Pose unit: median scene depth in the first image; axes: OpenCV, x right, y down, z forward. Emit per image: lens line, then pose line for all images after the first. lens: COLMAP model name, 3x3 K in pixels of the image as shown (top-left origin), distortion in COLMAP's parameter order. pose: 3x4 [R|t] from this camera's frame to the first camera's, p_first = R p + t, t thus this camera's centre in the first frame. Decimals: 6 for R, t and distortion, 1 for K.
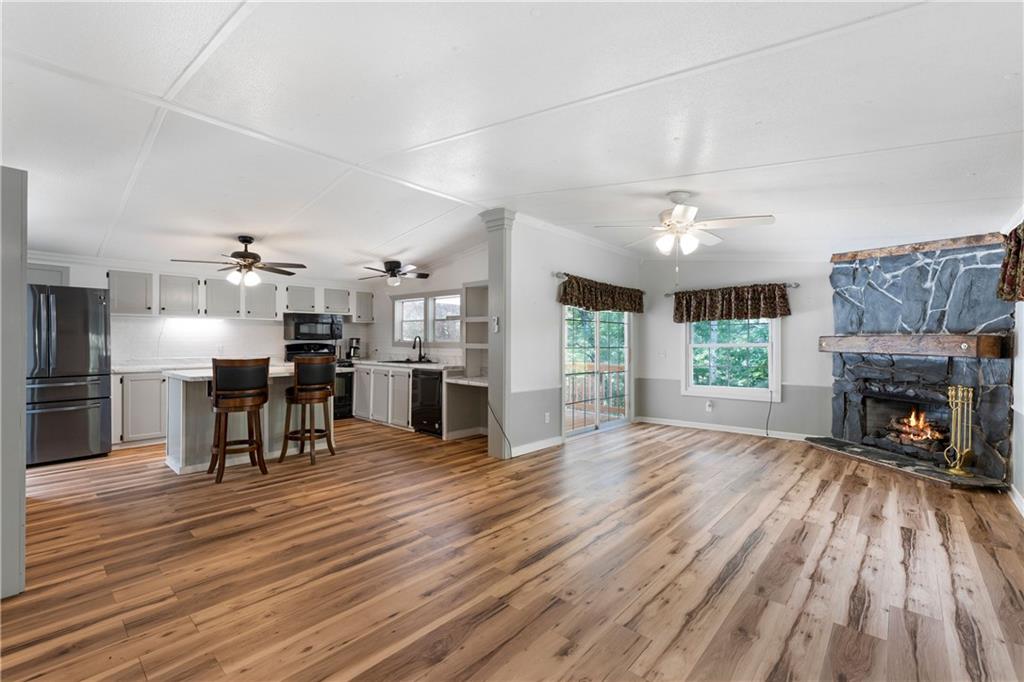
lens RADIAL K [[434.0, 0, 494.2], [0, 434.0, 346.9], [0, 0, 1]] dist [-0.003594, 0.000963]
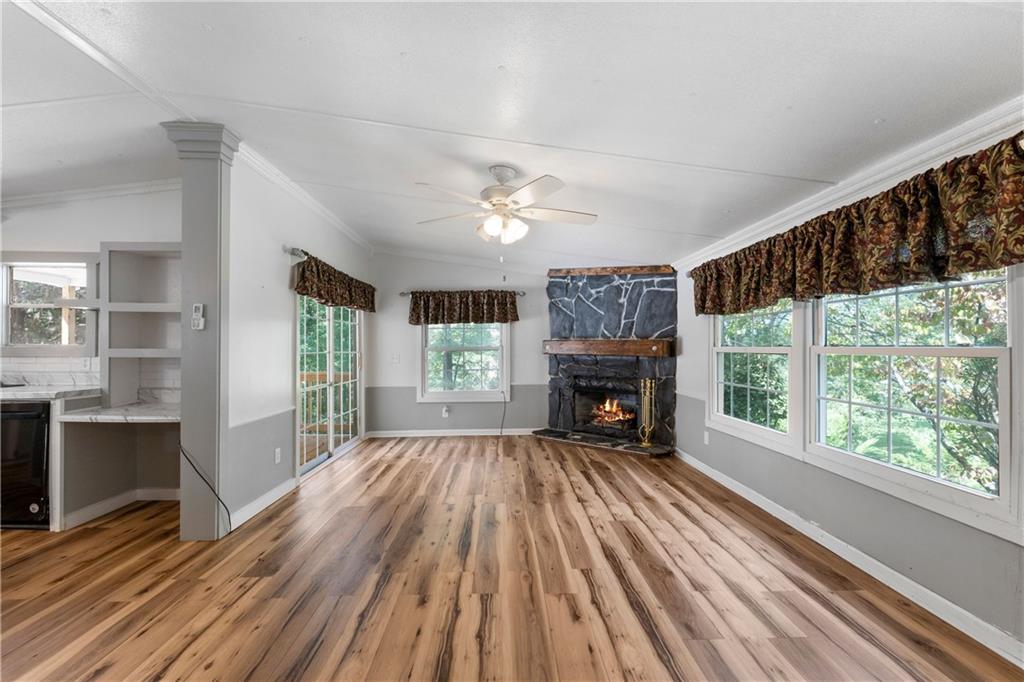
lens RADIAL K [[434.0, 0, 512.9], [0, 434.0, 344.2], [0, 0, 1]] dist [-0.003594, 0.000963]
pose [[0.708764, 0.000229, 0.705446, -0.110548], [0.010133, 0.999893, -0.010505, -0.003265], [-0.705373, 0.014594, 0.708686, 0.272929]]
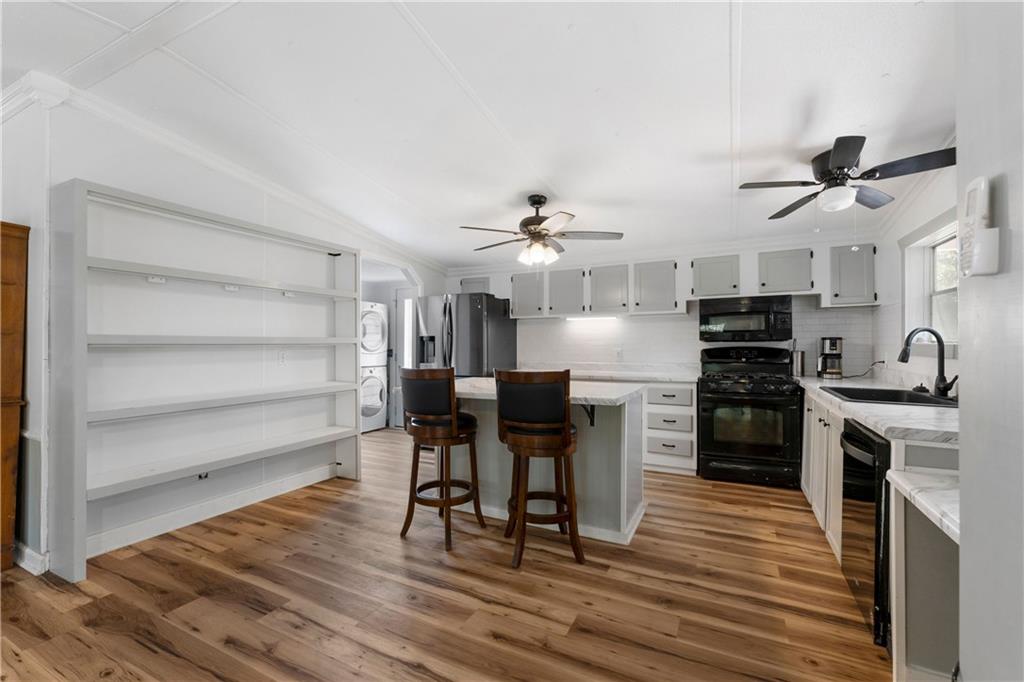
lens RADIAL K [[434.0, 0, 510.5], [0, 434.0, 344.1], [0, 0, 1]] dist [-0.003594, 0.000963]
pose [[0.288262, -0.002719, -0.957548, 0.102090], [-0.011132, 0.999919, -0.006191, -0.007423], [0.957487, 0.012444, 0.288208, 0.792158]]
